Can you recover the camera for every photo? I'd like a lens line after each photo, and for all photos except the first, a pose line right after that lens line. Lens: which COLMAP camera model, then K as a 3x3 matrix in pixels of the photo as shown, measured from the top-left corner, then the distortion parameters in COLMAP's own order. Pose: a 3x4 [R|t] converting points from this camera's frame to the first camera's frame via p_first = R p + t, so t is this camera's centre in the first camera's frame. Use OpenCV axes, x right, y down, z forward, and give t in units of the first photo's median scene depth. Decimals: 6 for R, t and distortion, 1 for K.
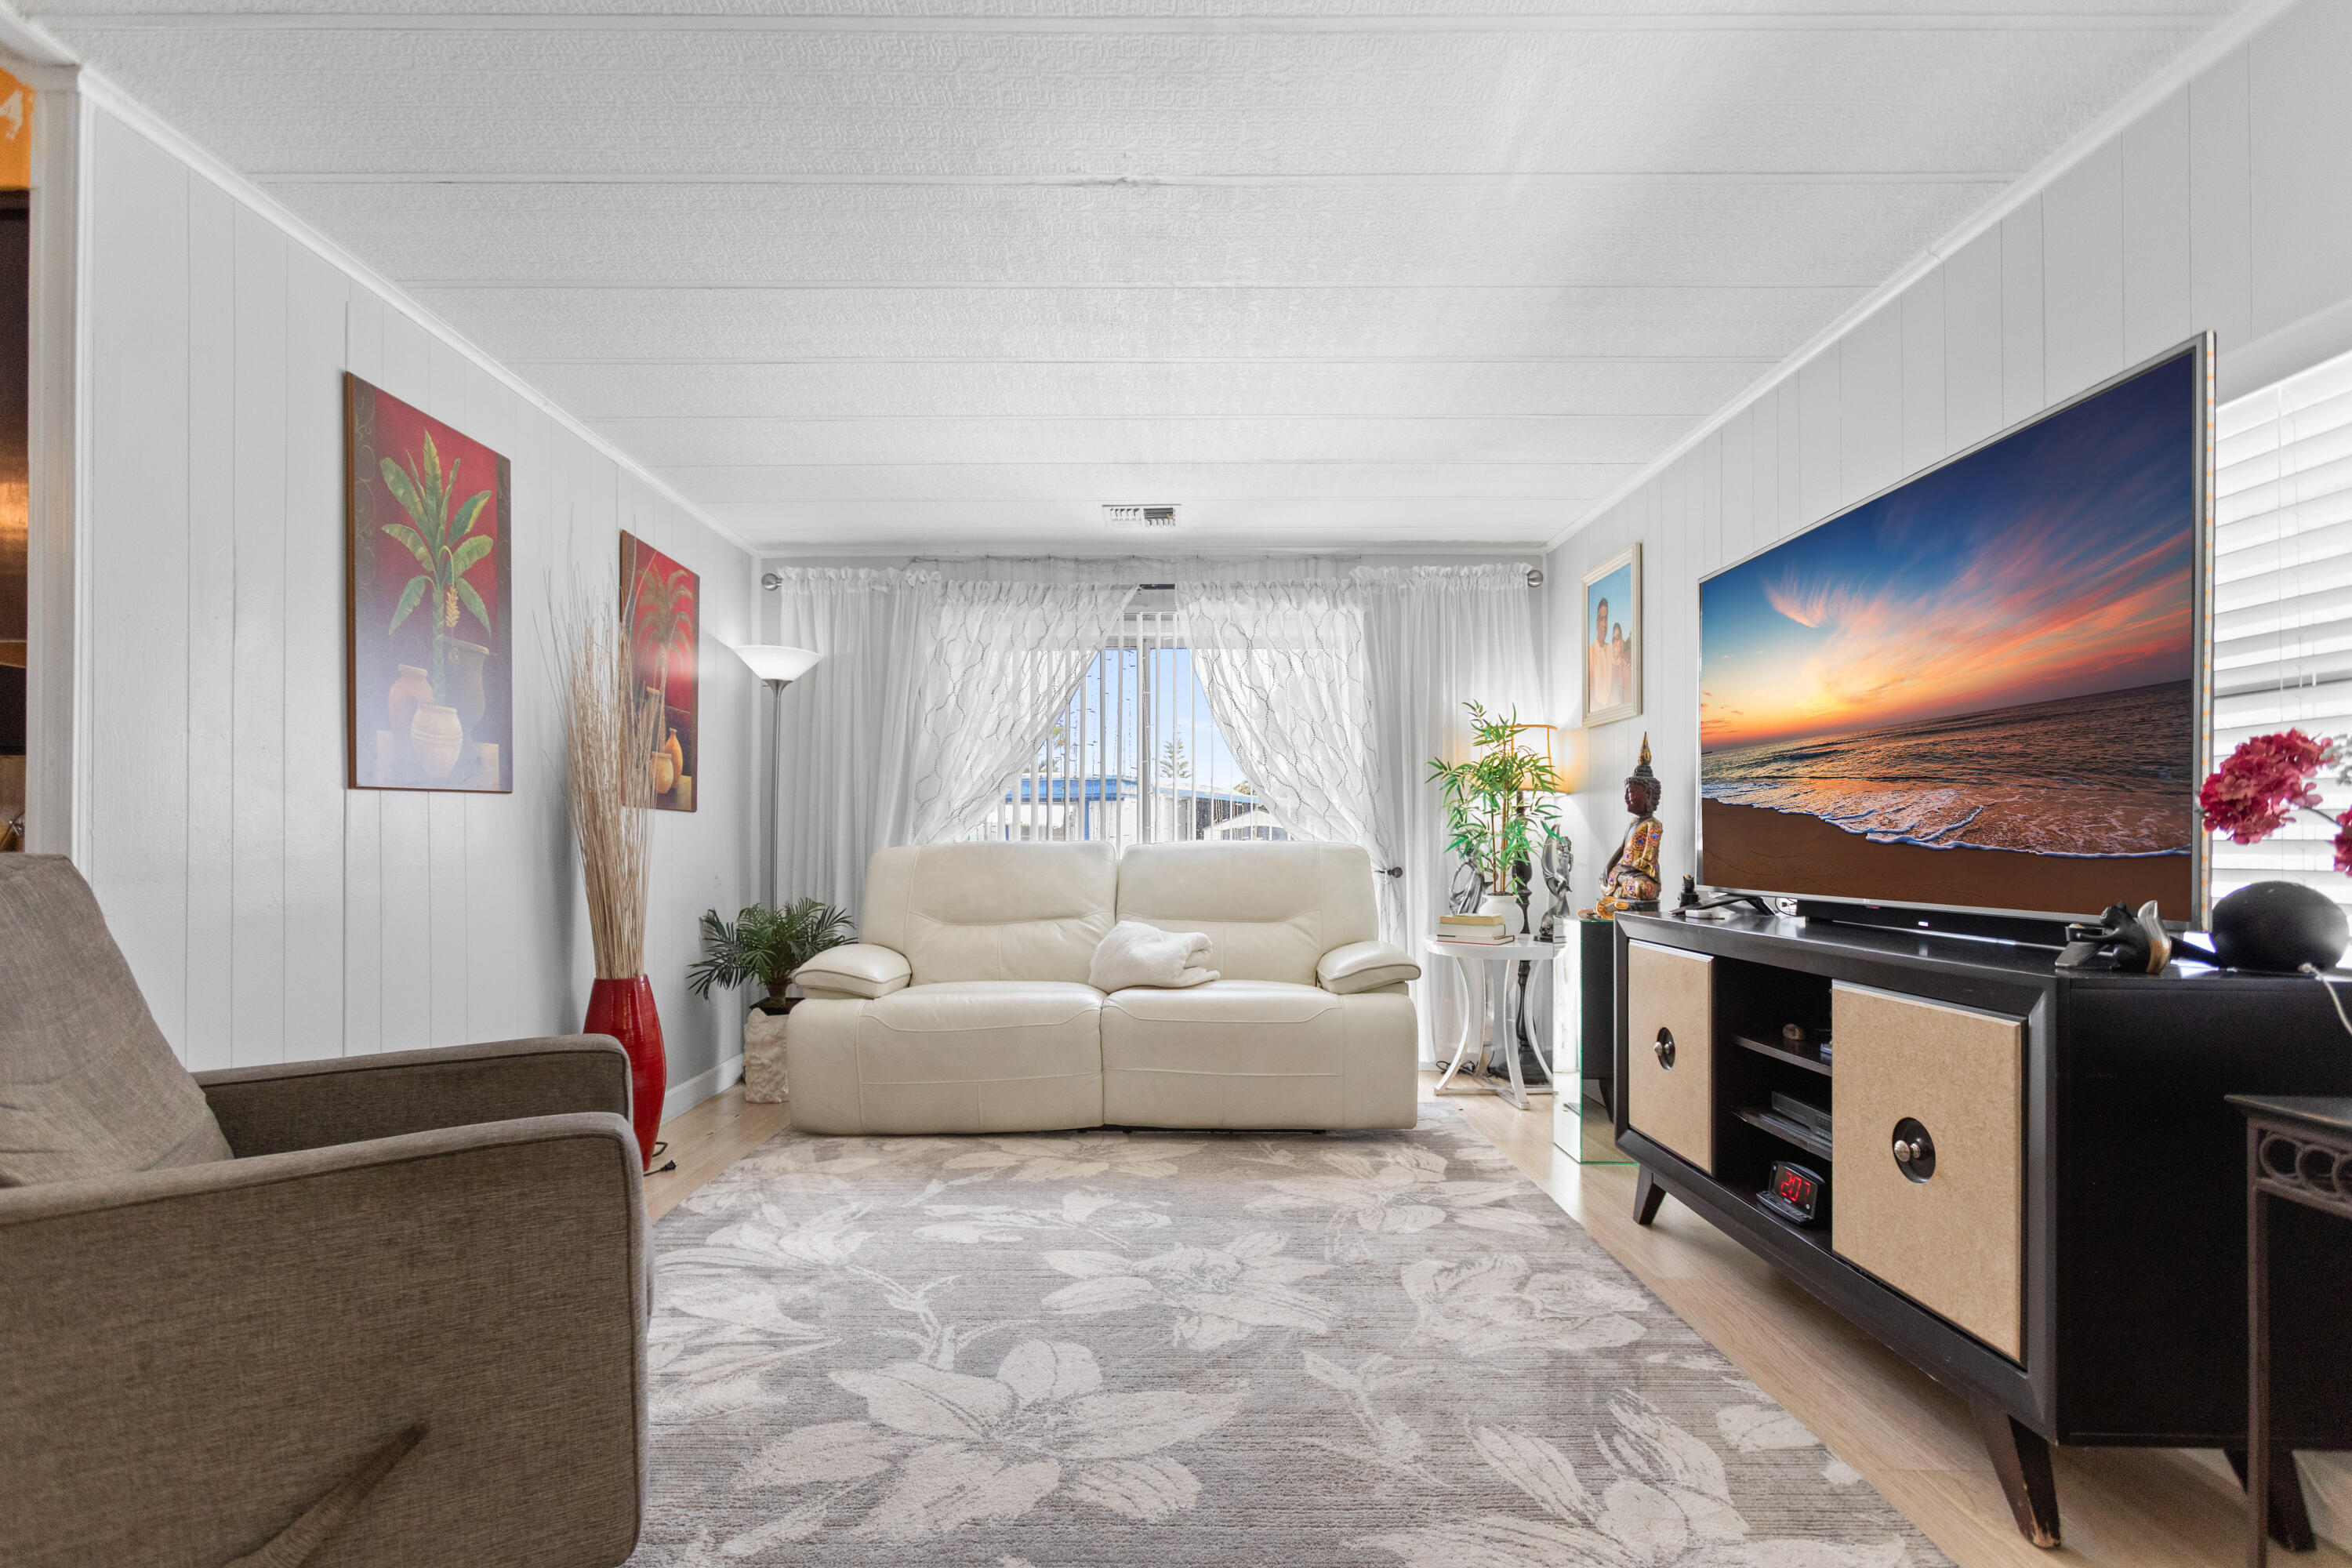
lens RADIAL K [[1124.1, 0, 1161.1], [0, 1124.1, 833.8], [0, 0, 1]] dist [0.001498, 0.001684]
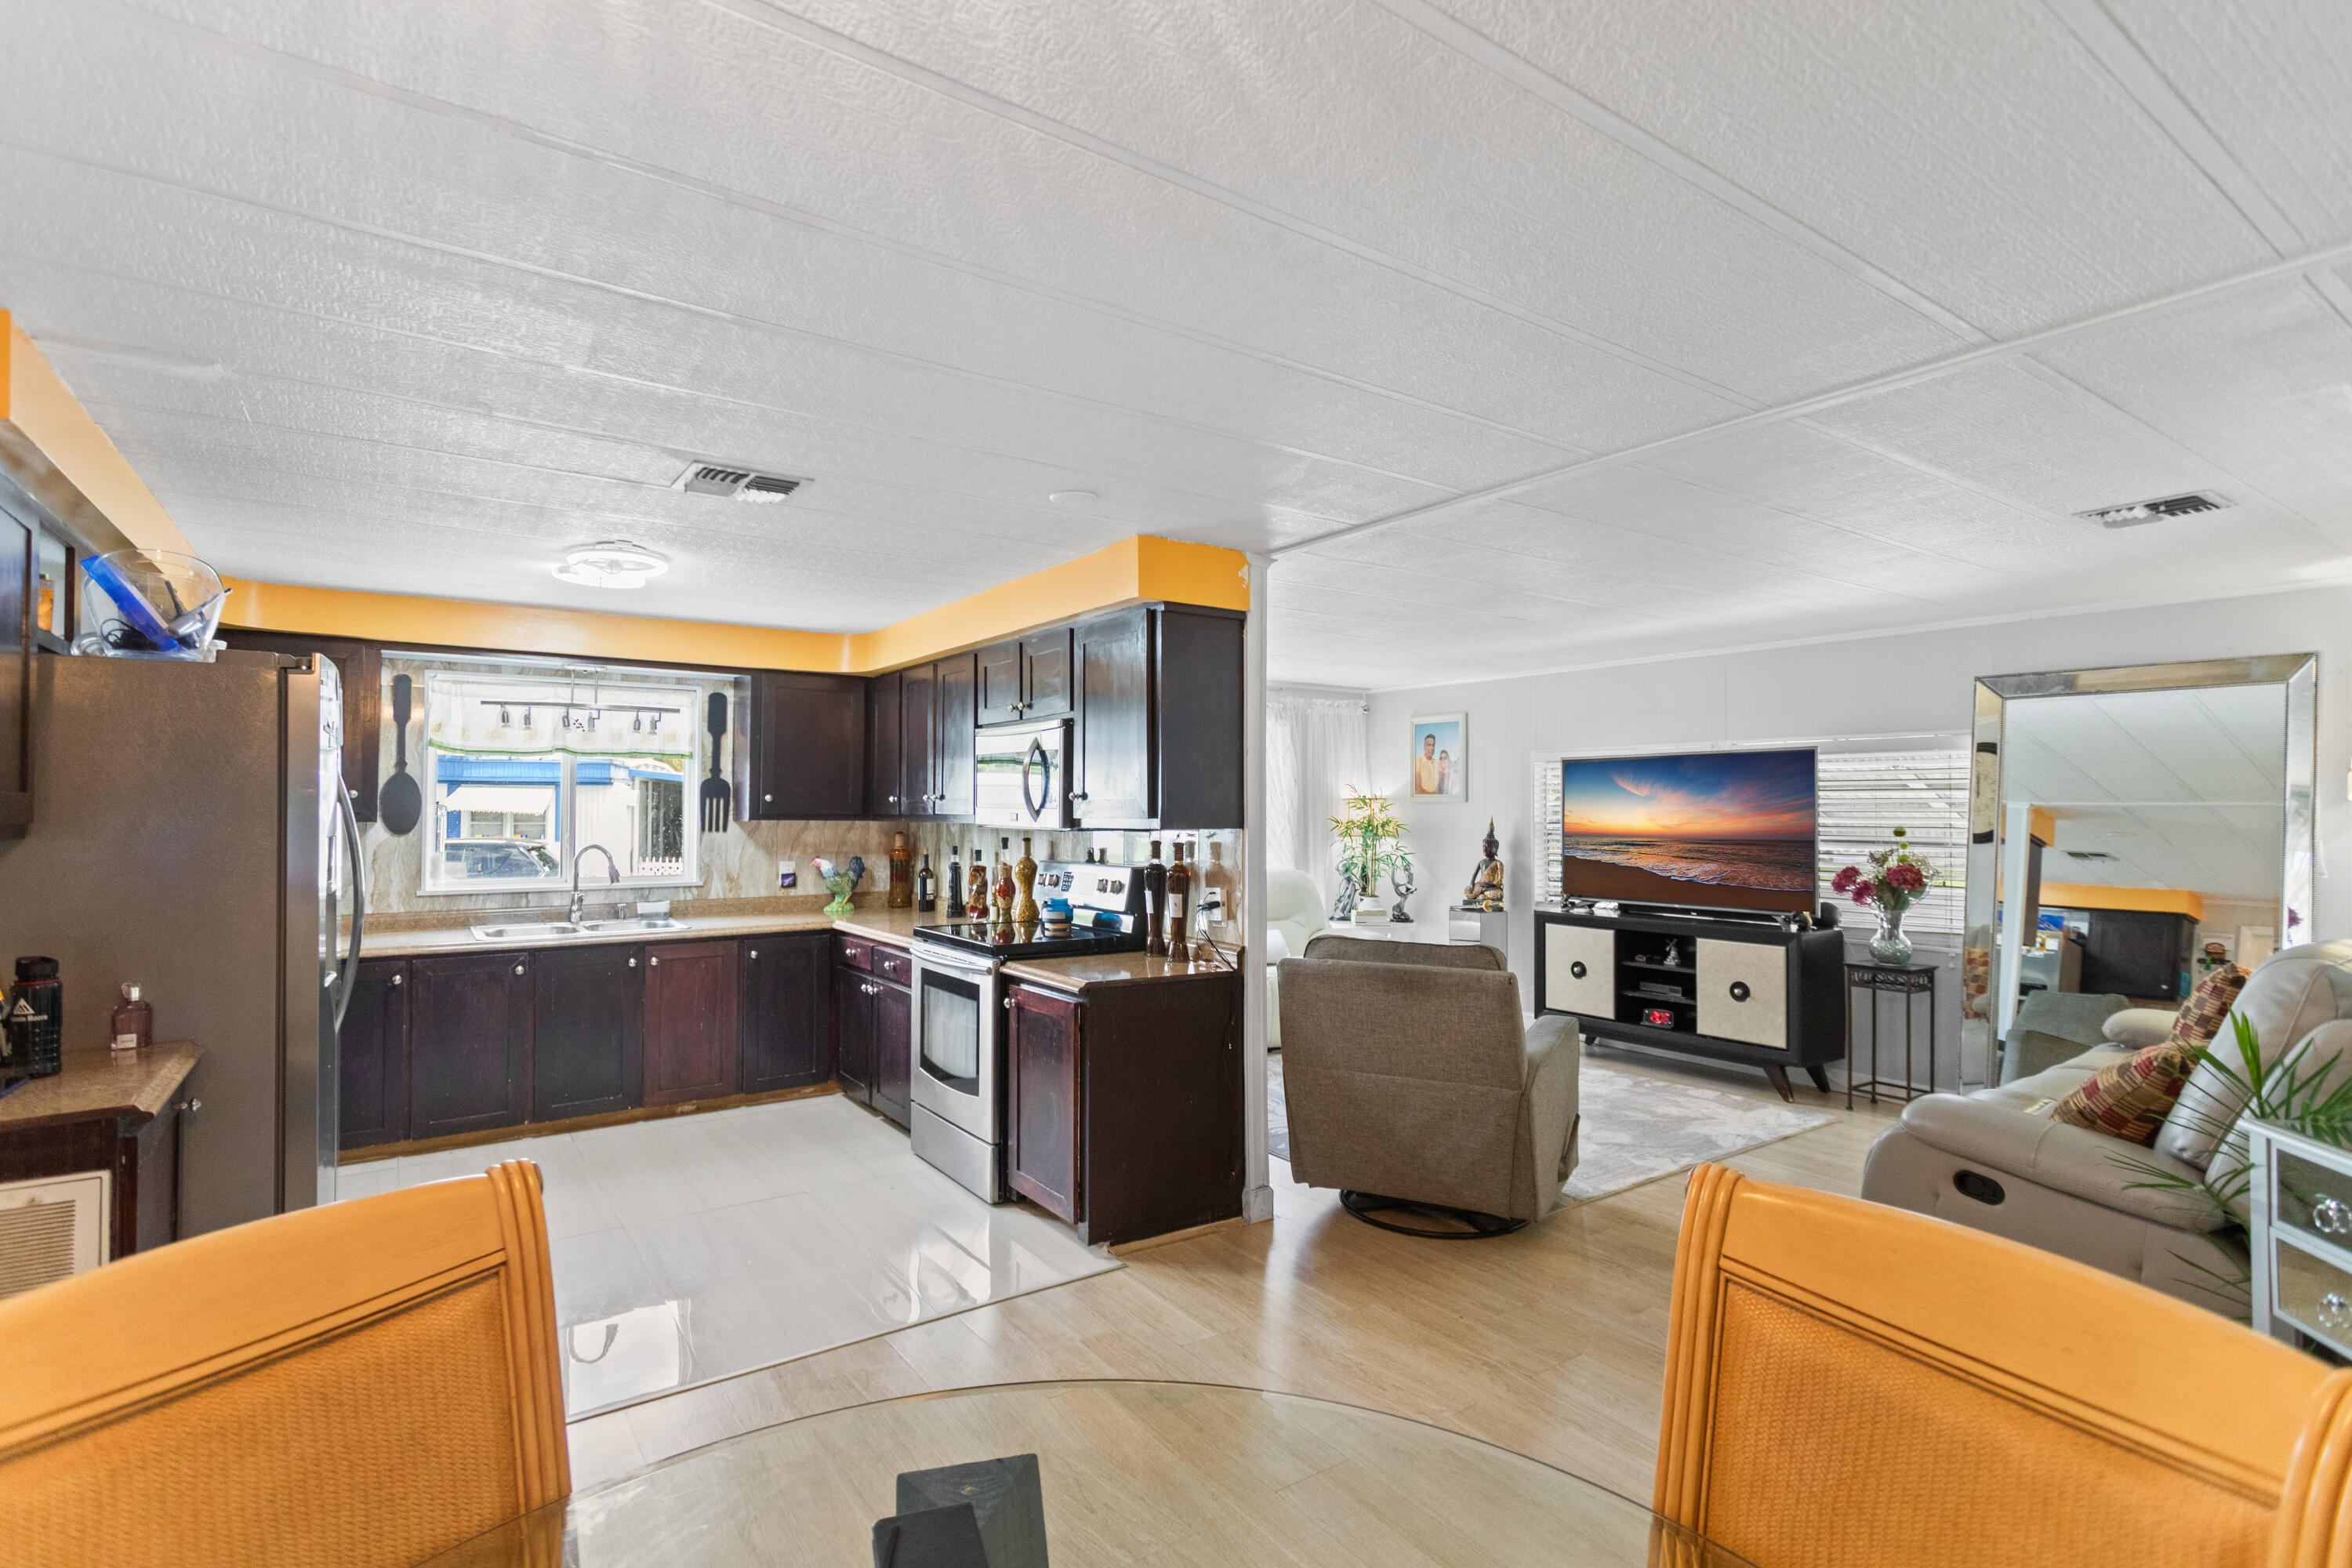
lens RADIAL K [[1121.5, 0, 1169.8], [0, 1121.5, 786.9], [0, 0, 1]] dist [0.003574, 0.001346]
pose [[0.820993, 0.009858, 0.570853, -1.524167], [-0.003064, 0.999913, -0.012860, -0.147780], [-0.570930, 0.008809, 0.820952, -0.401132]]
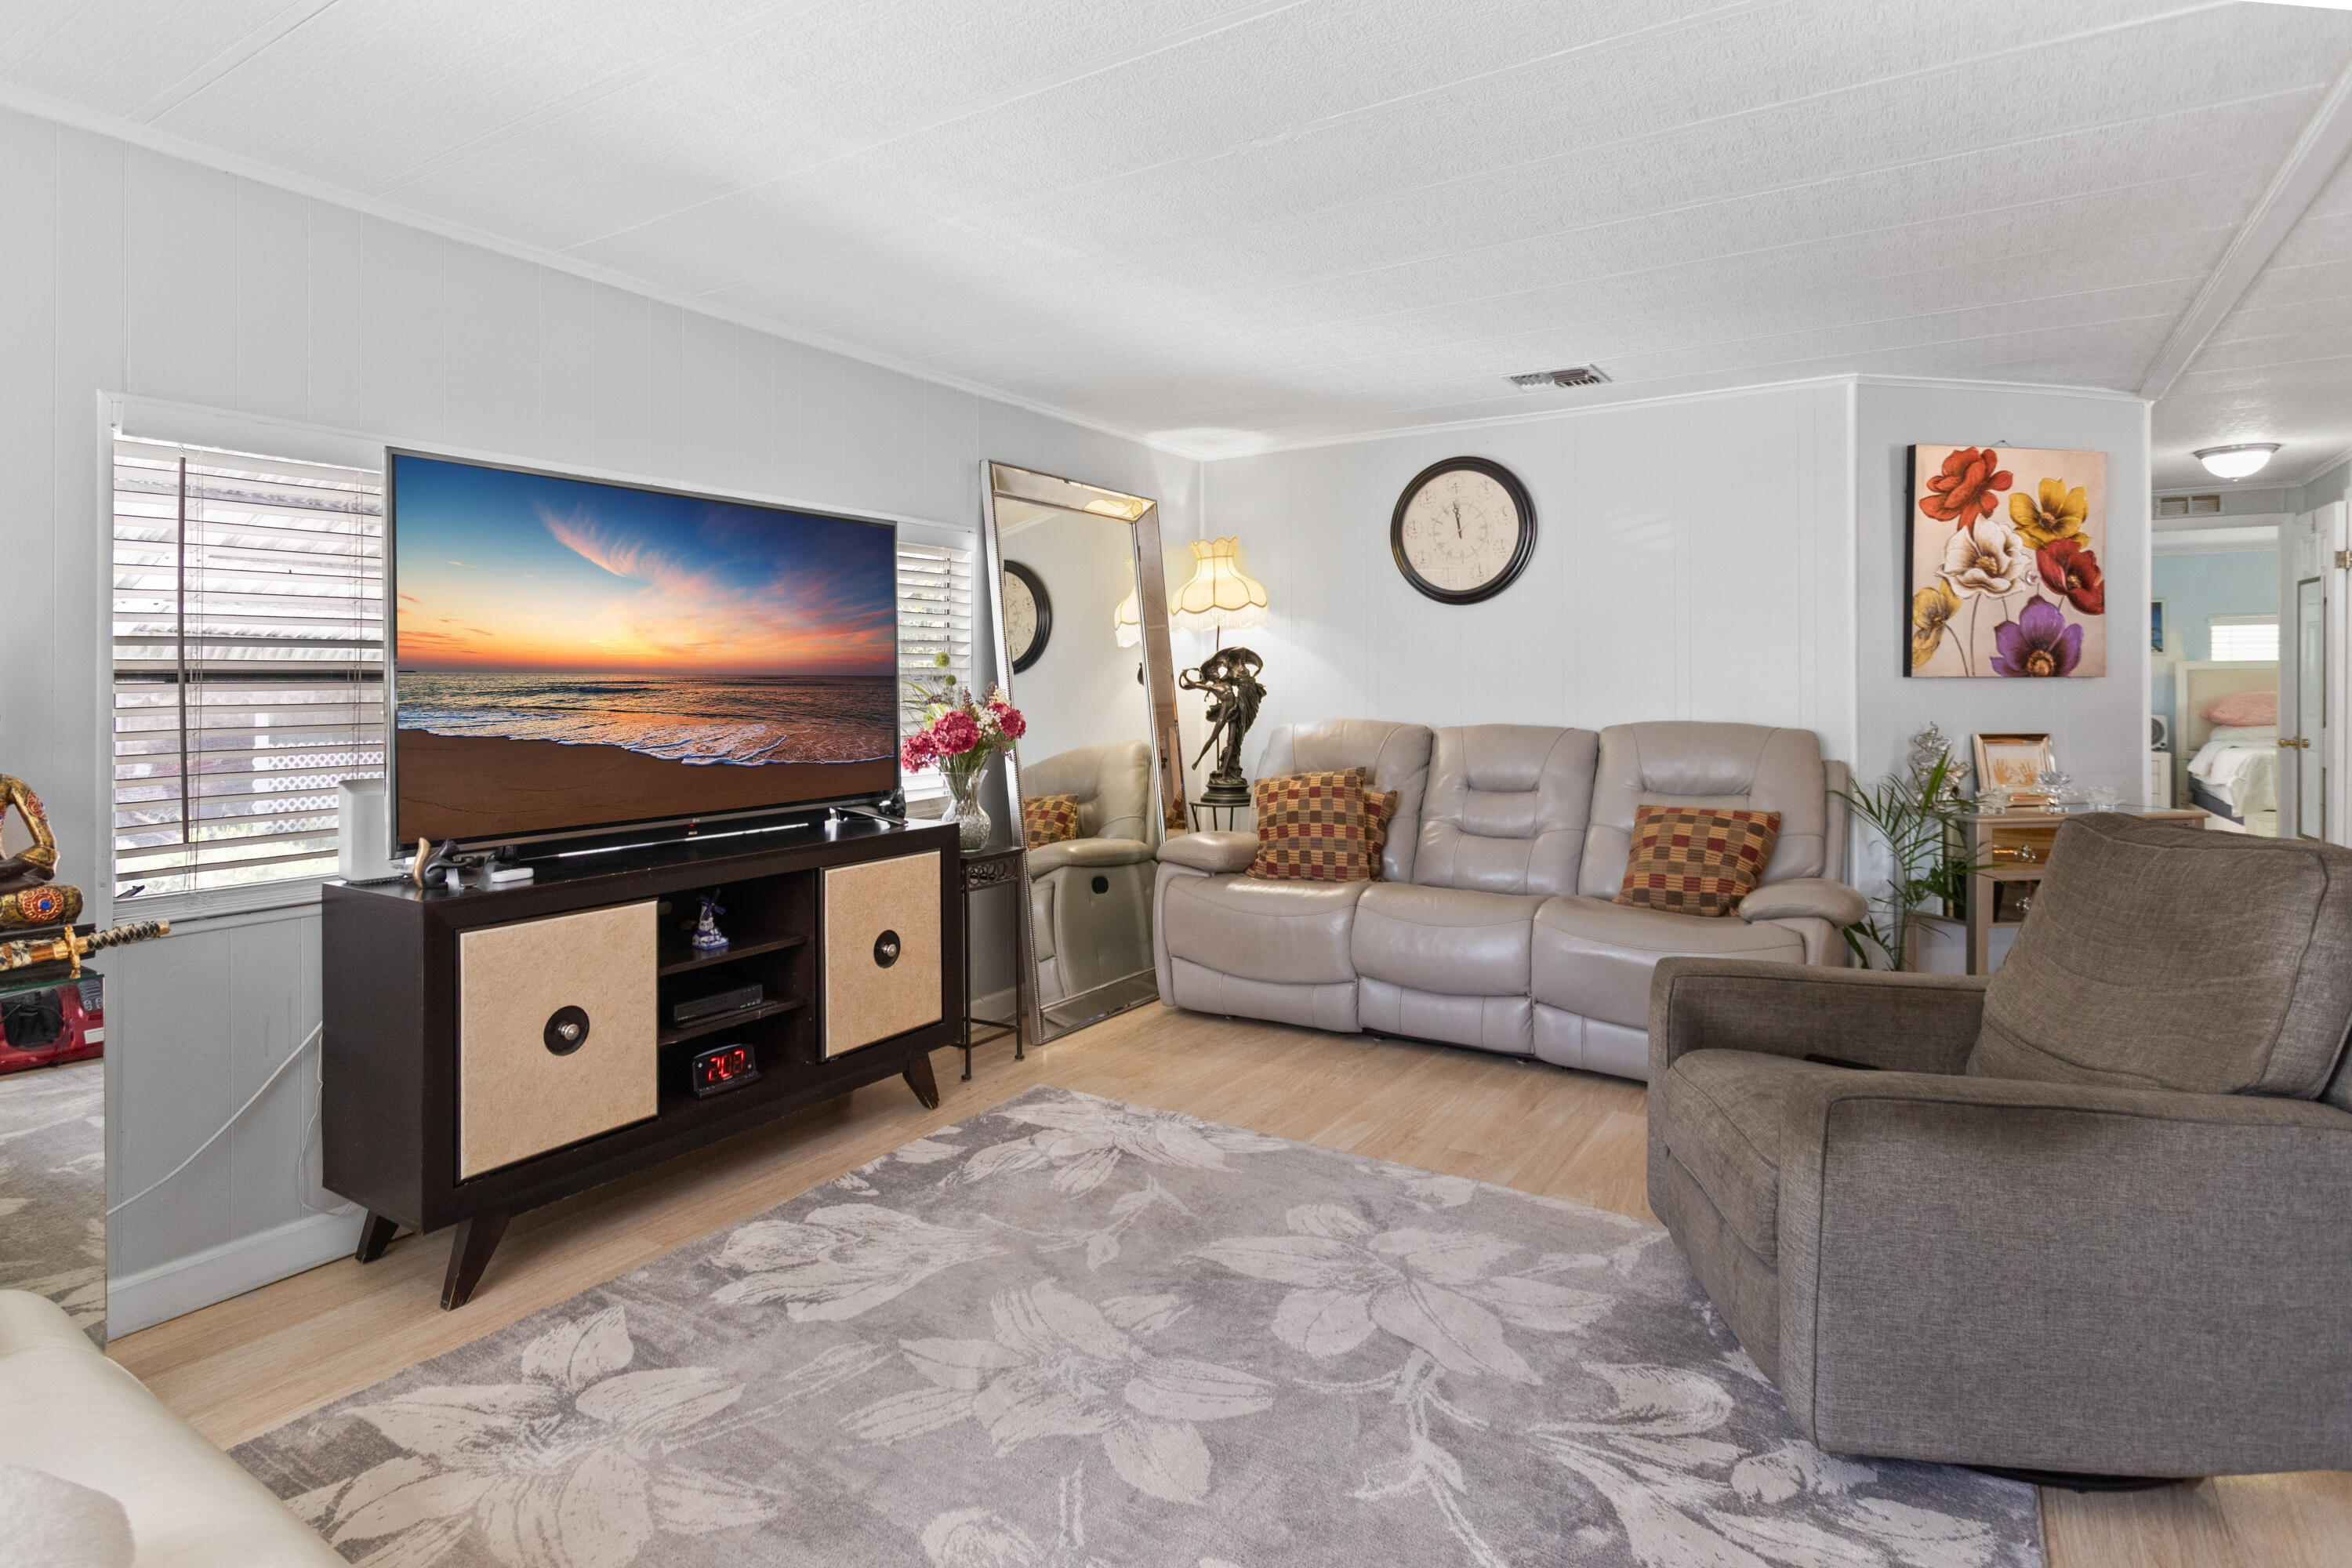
lens RADIAL K [[1230.6, 0, 1155.6], [0, 1230.6, 689.6], [0, 0, 1]] dist [0.002106, 0.000320]
pose [[-0.836275, -0.009857, 0.548222, -0.433407], [-0.008650, 0.999951, 0.004784, -0.072320], [-0.548243, -0.000741, -0.836319, 1.519370]]
